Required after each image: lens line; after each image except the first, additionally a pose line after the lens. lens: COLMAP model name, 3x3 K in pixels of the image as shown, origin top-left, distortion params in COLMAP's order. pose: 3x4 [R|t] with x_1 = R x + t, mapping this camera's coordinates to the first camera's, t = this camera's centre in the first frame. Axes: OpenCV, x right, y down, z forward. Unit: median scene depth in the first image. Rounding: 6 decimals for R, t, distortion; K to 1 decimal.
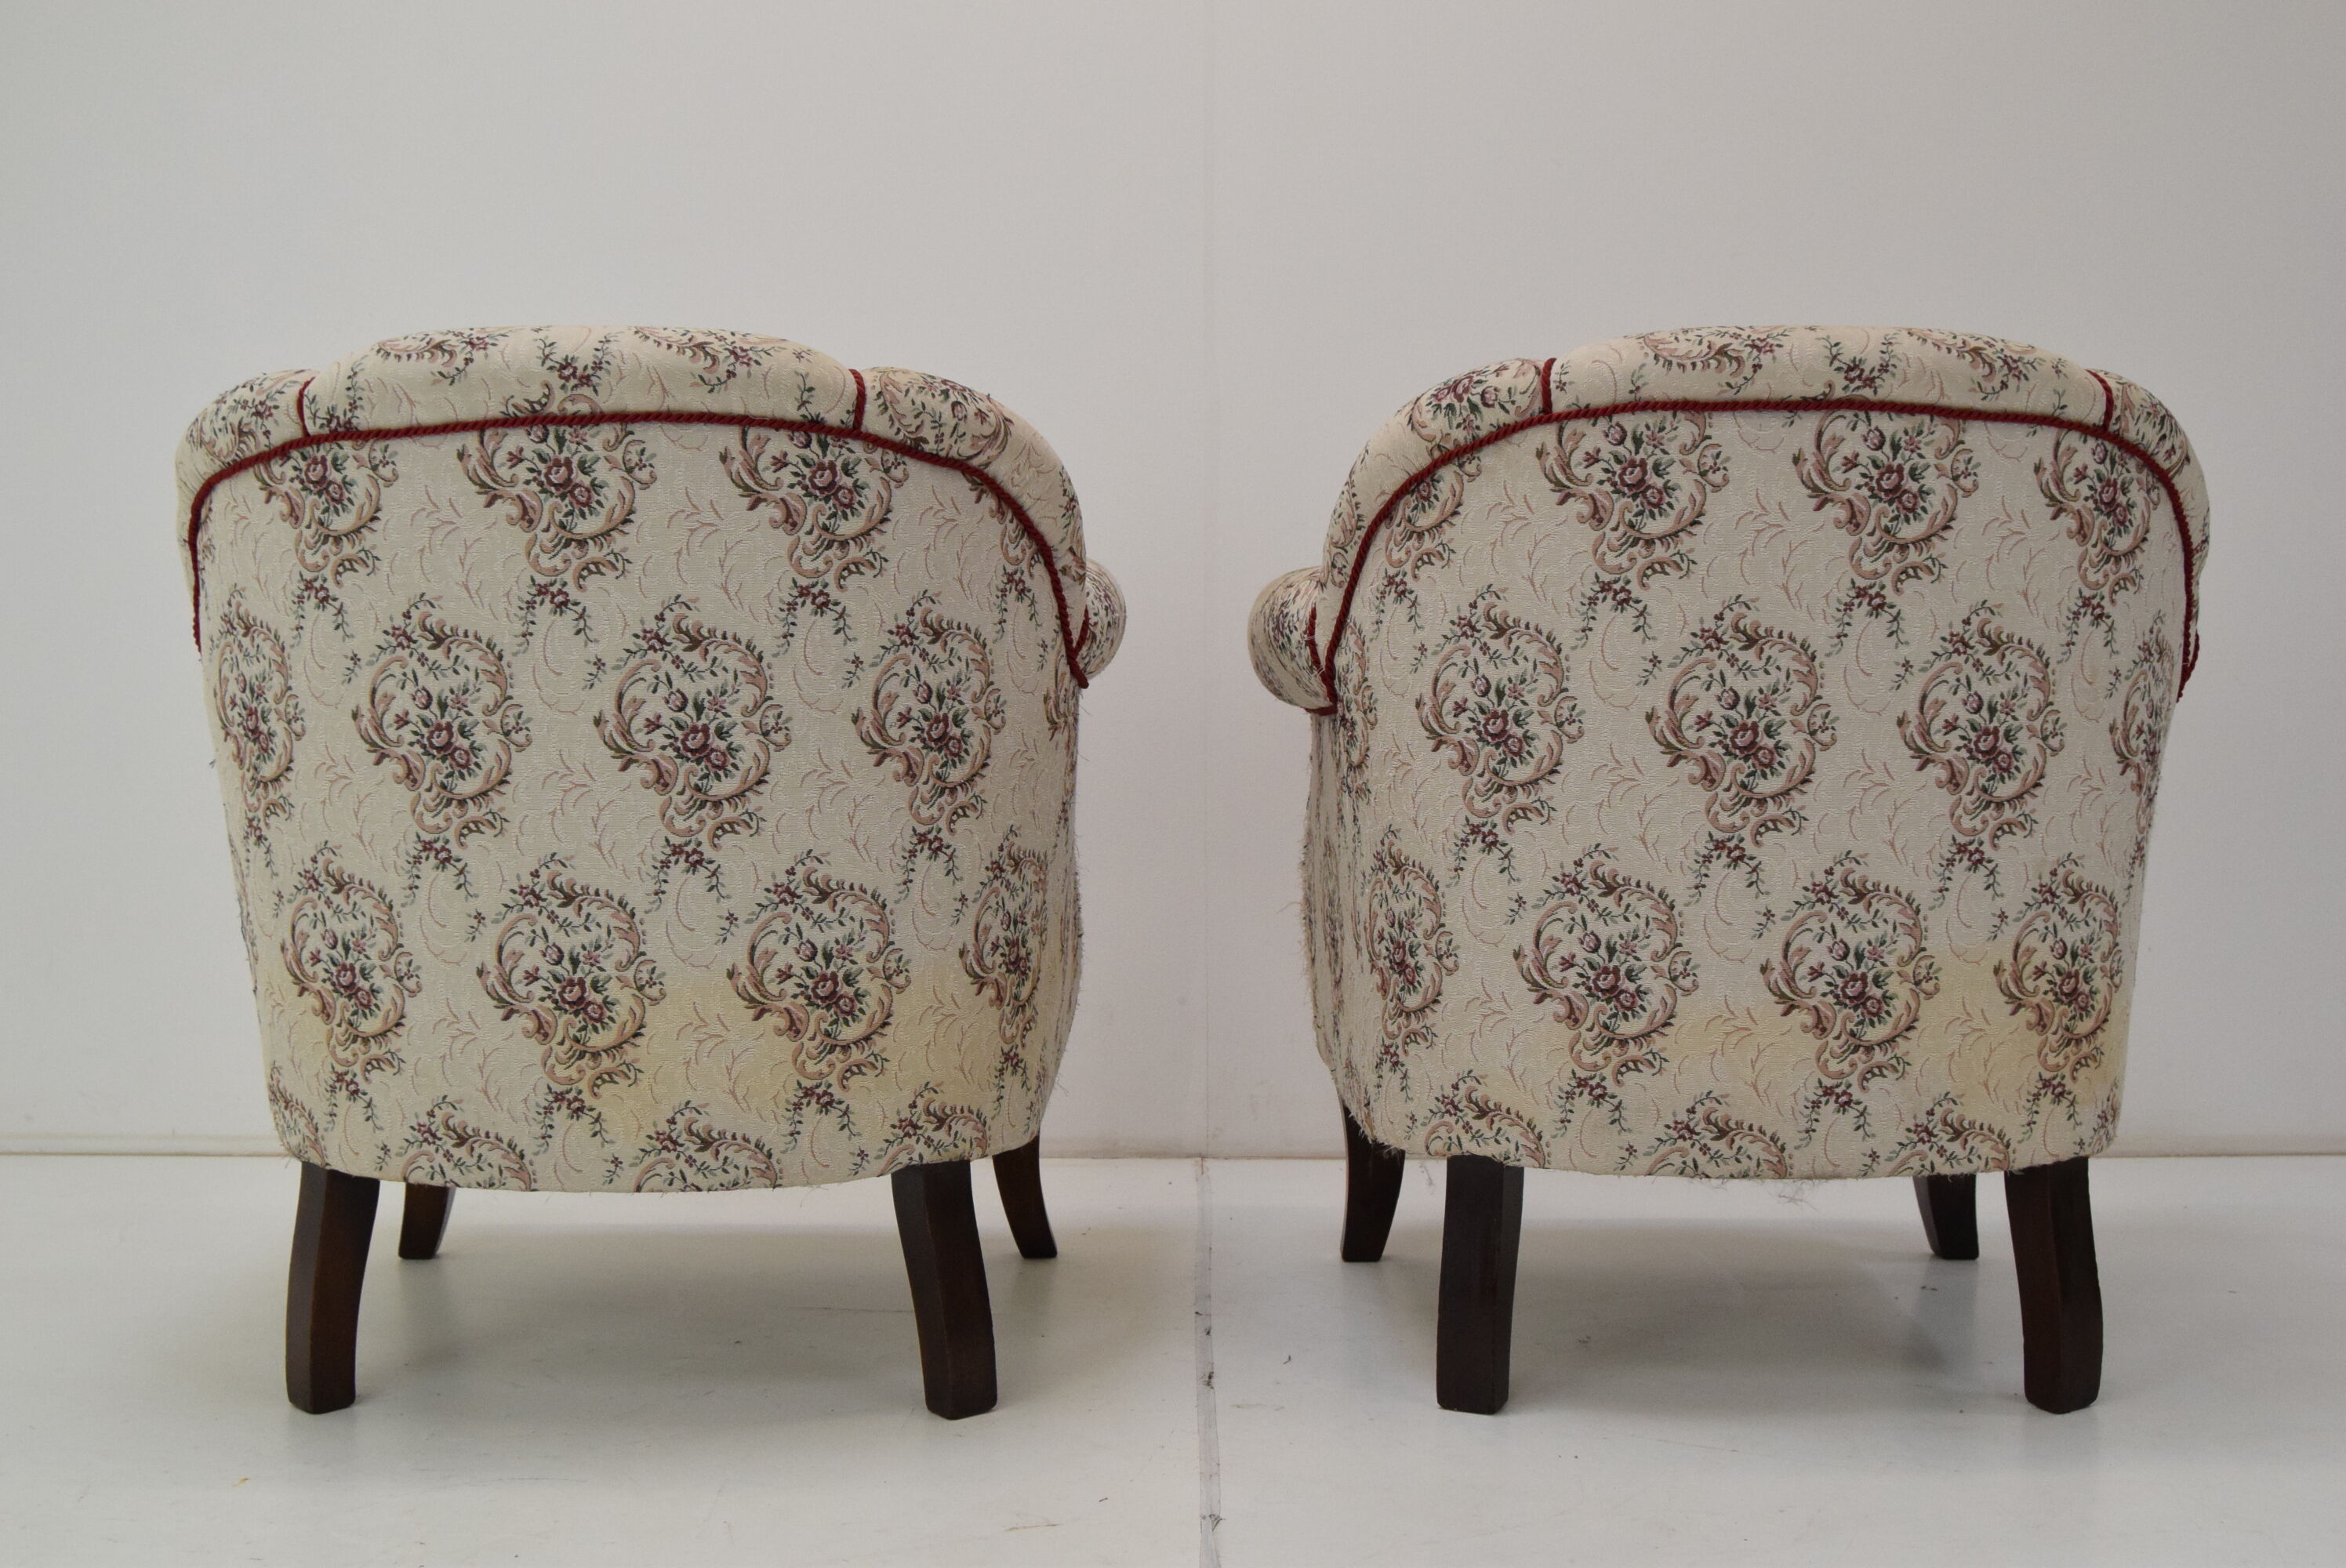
lens RADIAL K [[2548.2, 0, 1176.3], [0, 2548.2, 751.8], [0, 0, 1]] dist [-0.071147, 0.010173]
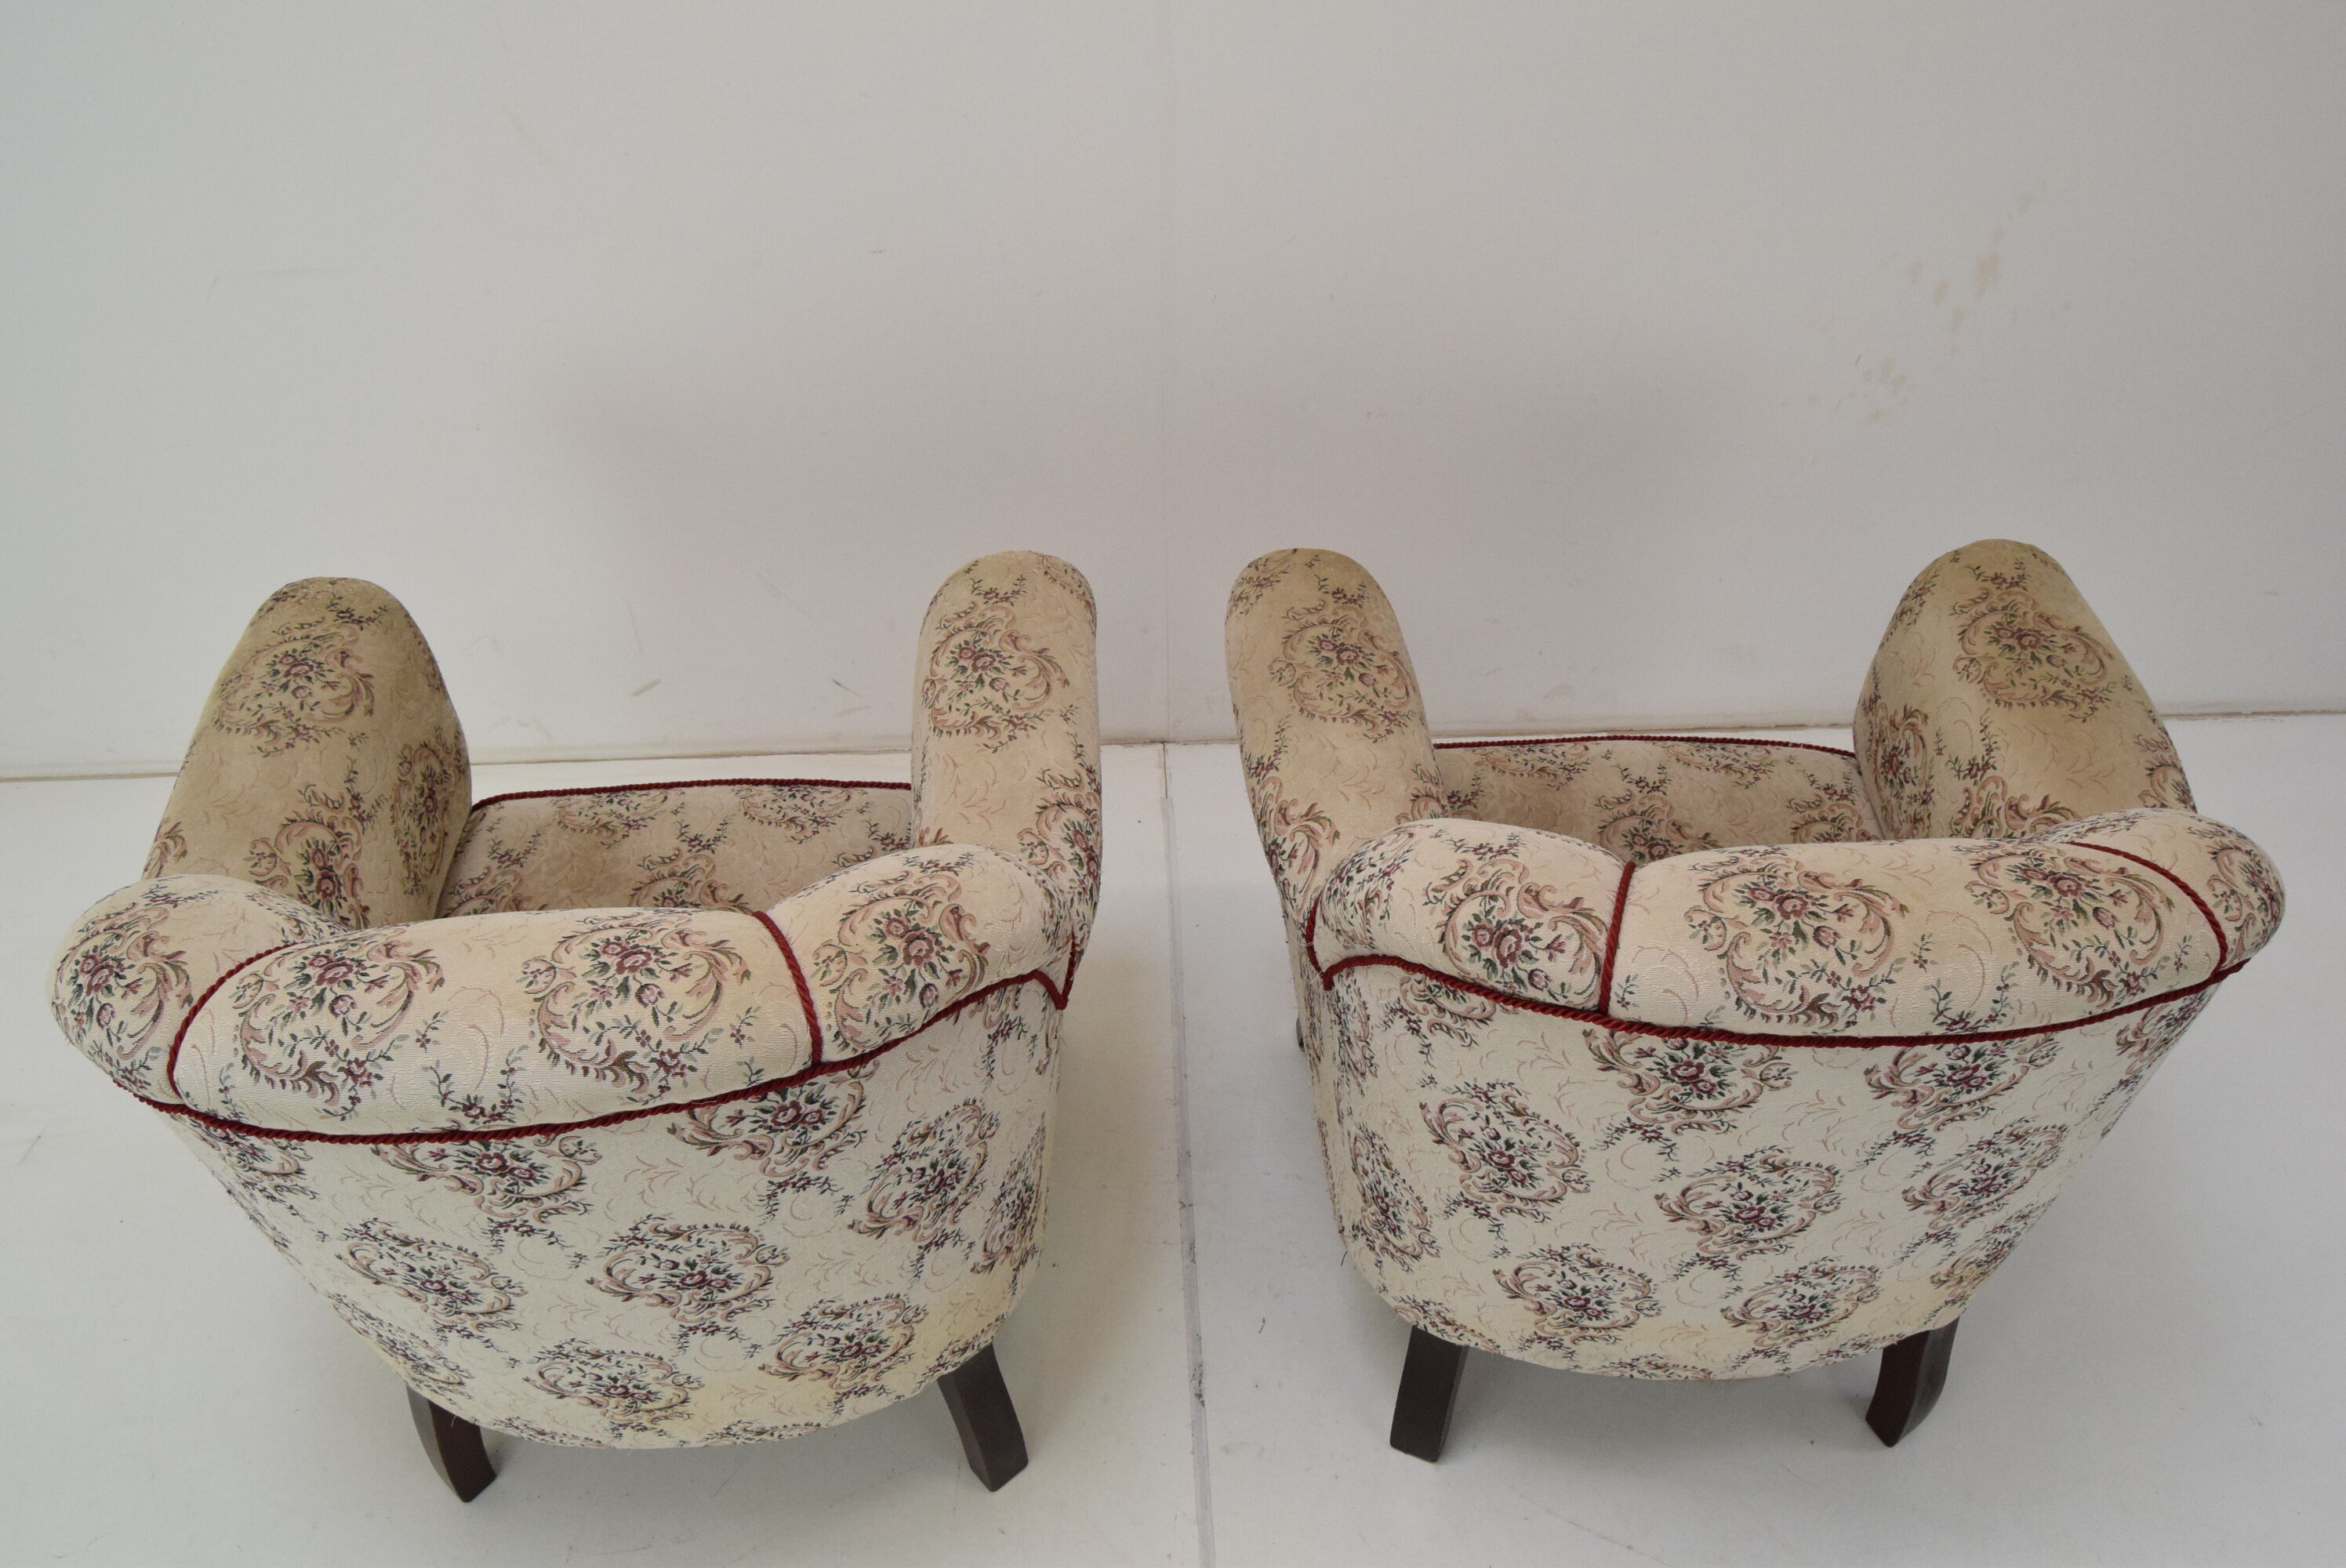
lens RADIAL K [[1937.0, 0, 1173.0], [0, 1937.0, 784.0], [0, 0, 1]] dist [-0.087461, 0.011919]
pose [[0.999007, -0.032788, 0.030176, -0.020161], [0.005087, 0.756679, 0.653767, -0.635413], [-0.044269, -0.652964, 0.756094, 0.559280]]
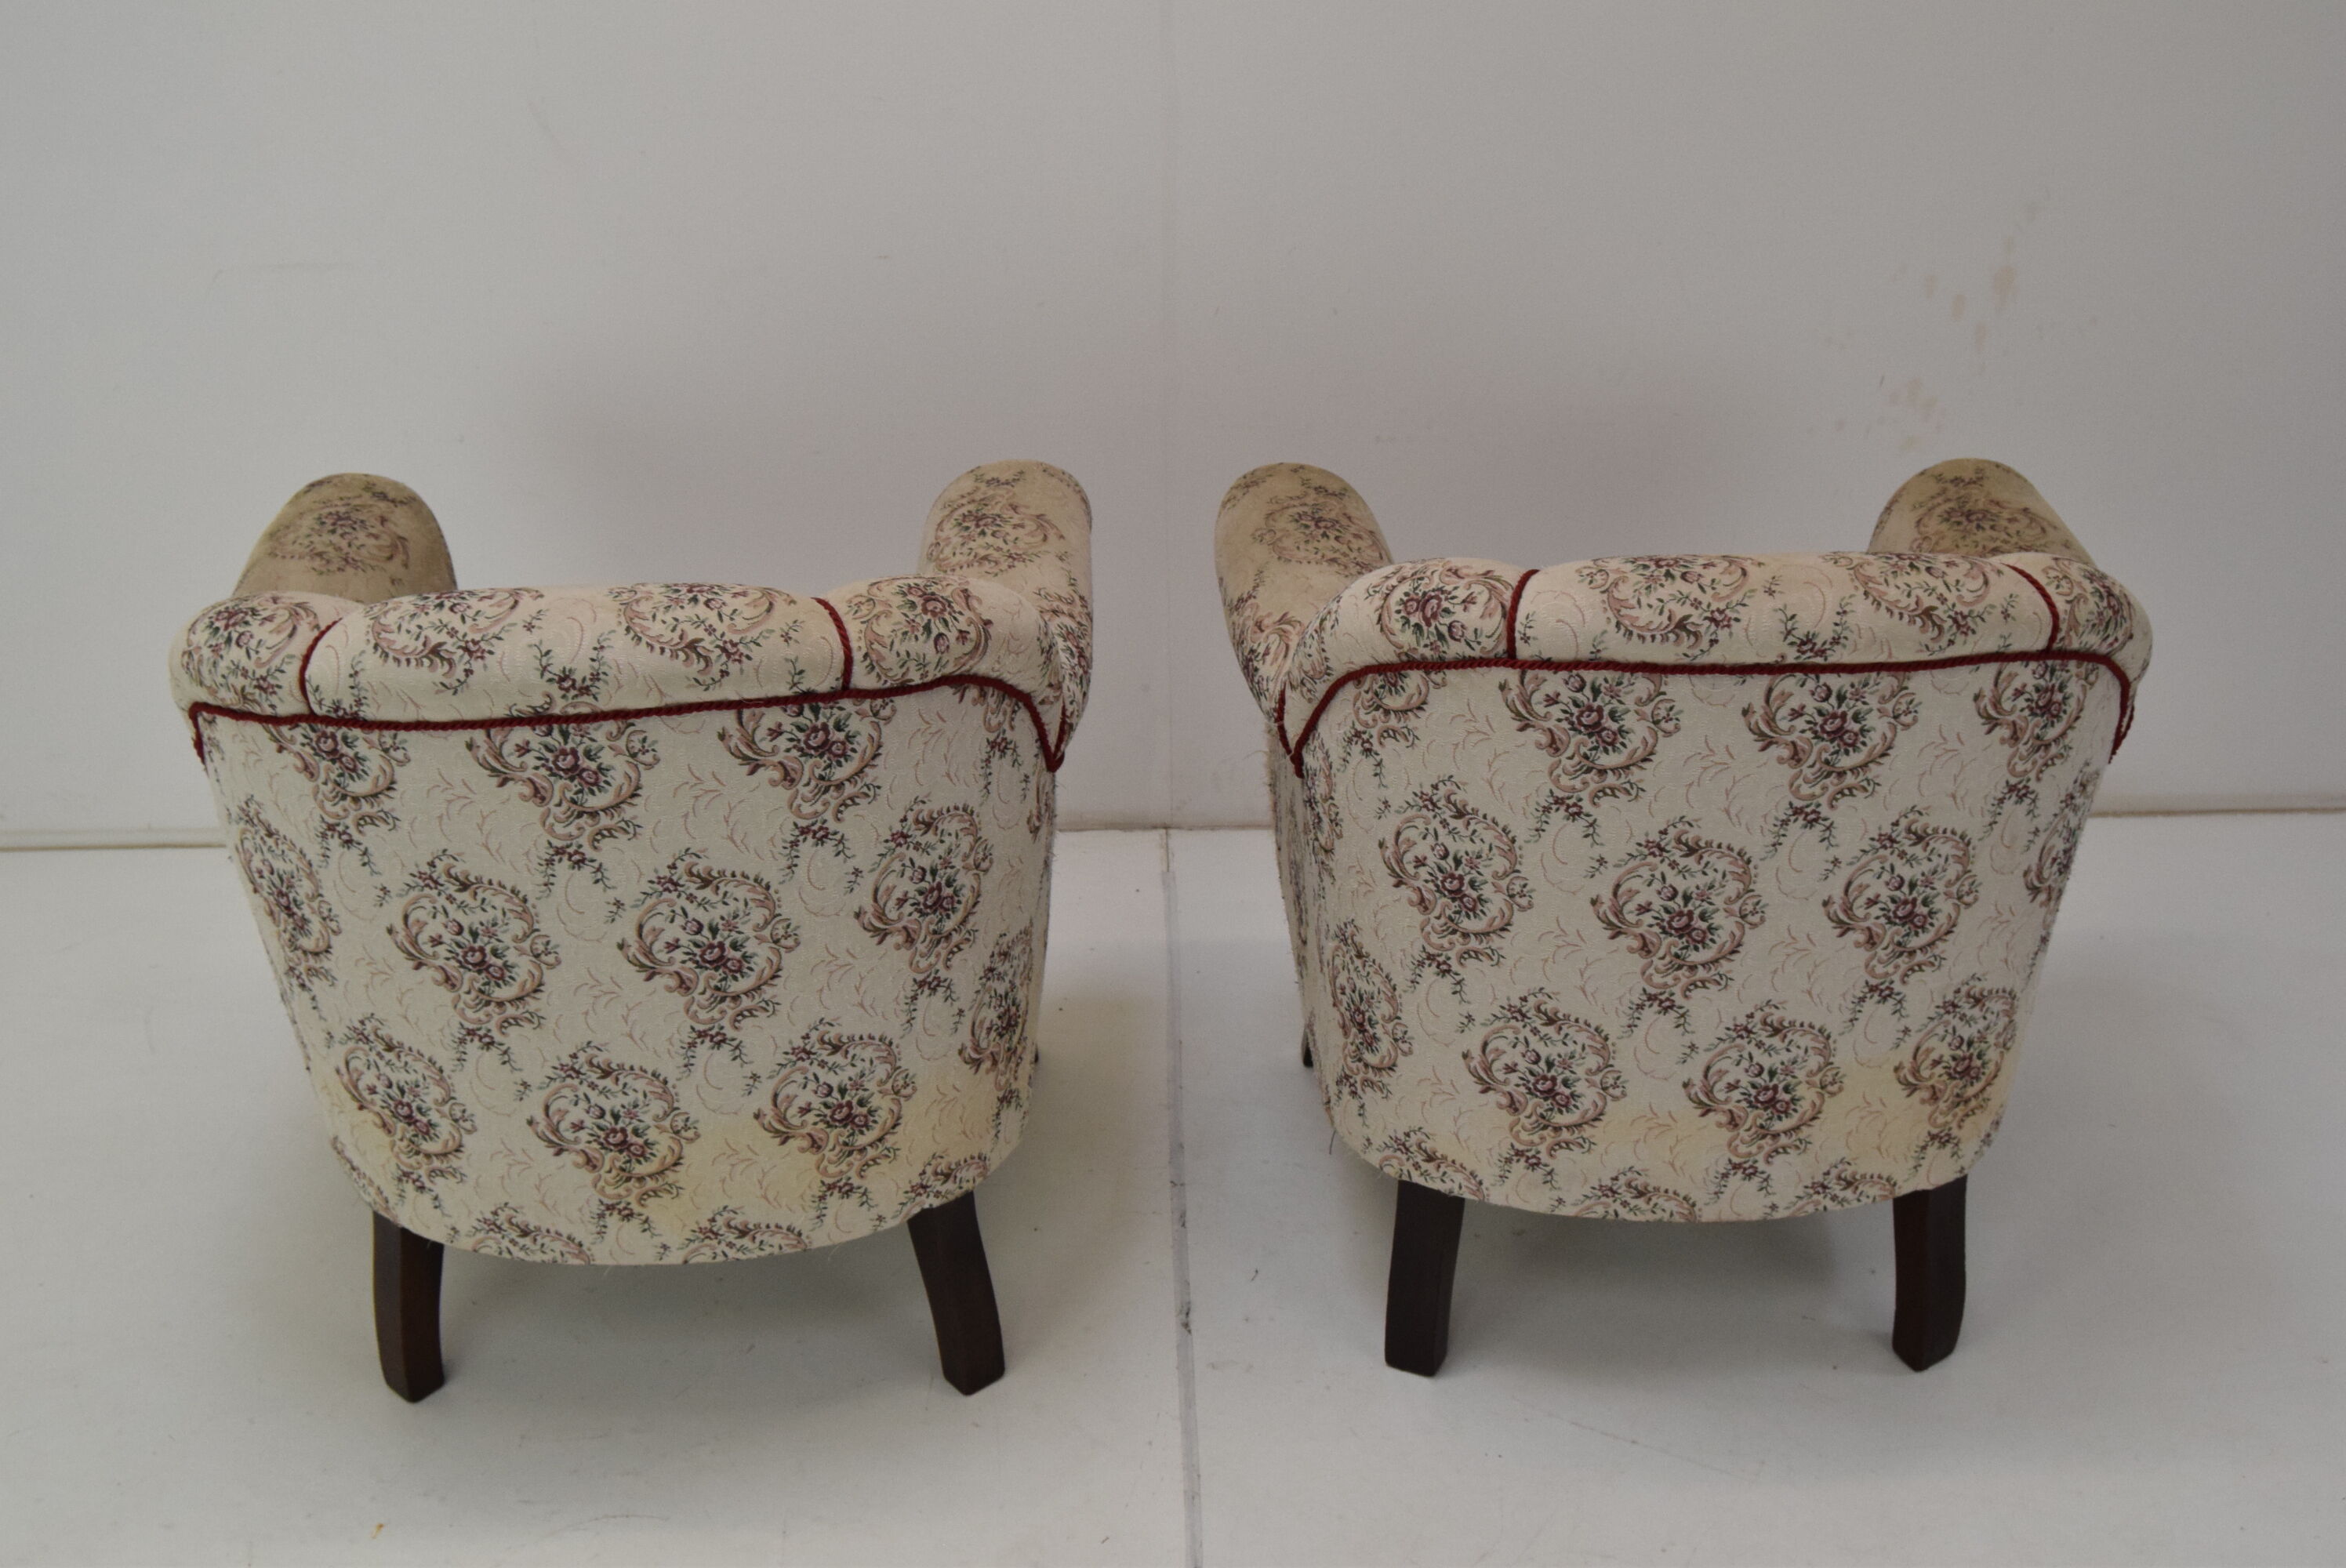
lens RADIAL K [[2986.3, 0, 1180.6], [0, 2986.3, 778.4], [0, 0, 1]] dist [-0.056754, -0.045864]
pose [[0.999592, -0.018427, 0.021846, -0.016558], [0.007056, 0.899841, 0.436161, -0.626432], [-0.027695, -0.435829, 0.899603, -0.114790]]
